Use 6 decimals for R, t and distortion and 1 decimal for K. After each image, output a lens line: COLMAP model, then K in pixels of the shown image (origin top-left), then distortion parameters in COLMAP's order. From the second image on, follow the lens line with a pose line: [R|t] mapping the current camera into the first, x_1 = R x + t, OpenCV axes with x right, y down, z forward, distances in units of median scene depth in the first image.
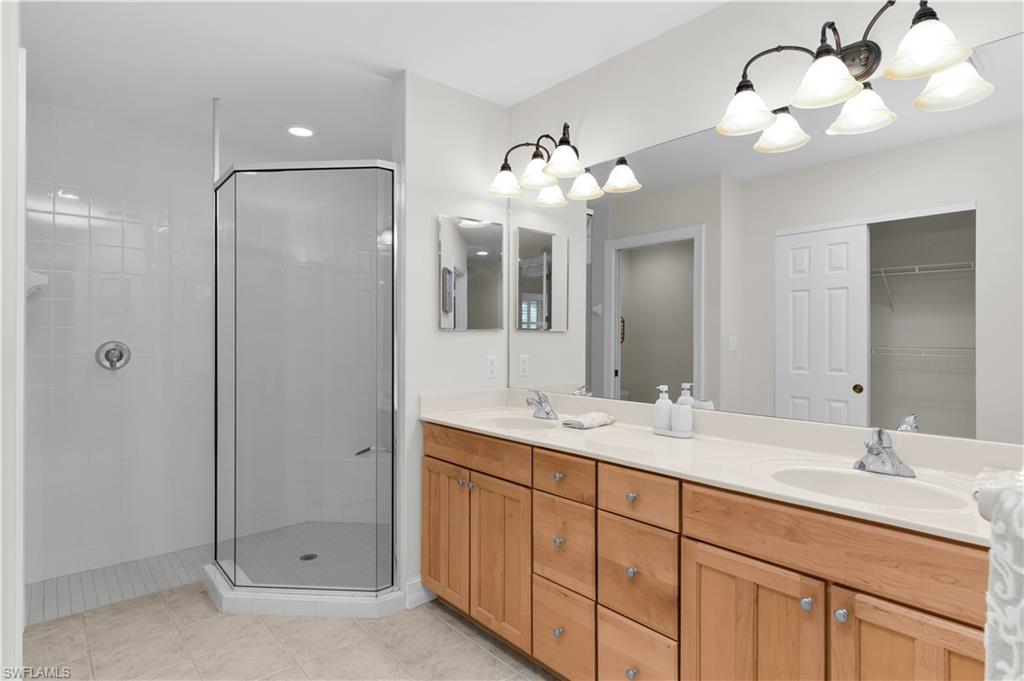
lens RADIAL K [[484.1, 0, 511.0], [0, 484.1, 339.9], [0, 0, 1]] dist [0.002227, -0.000023]
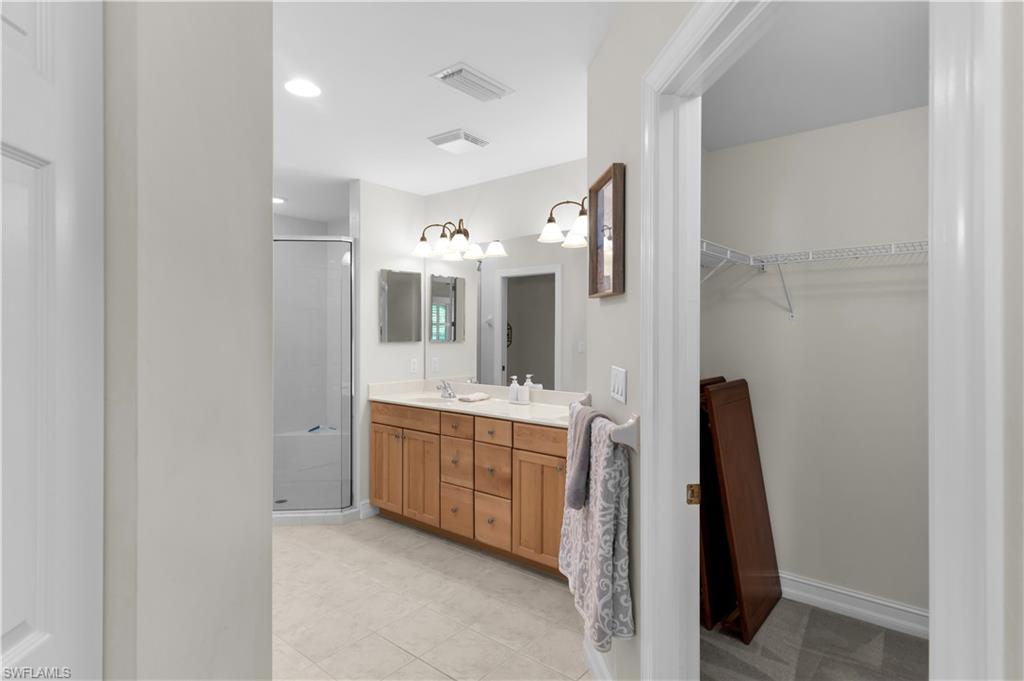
lens RADIAL K [[484.1, 0, 511.4], [0, 484.1, 335.2], [0, 0, 1]] dist [0.002227, -0.000023]
pose [[0.982591, -0.000211, 0.185779, -0.025949], [-0.000403, 0.999995, 0.003268, -0.058171], [-0.185779, -0.003286, 0.982586, -0.704788]]
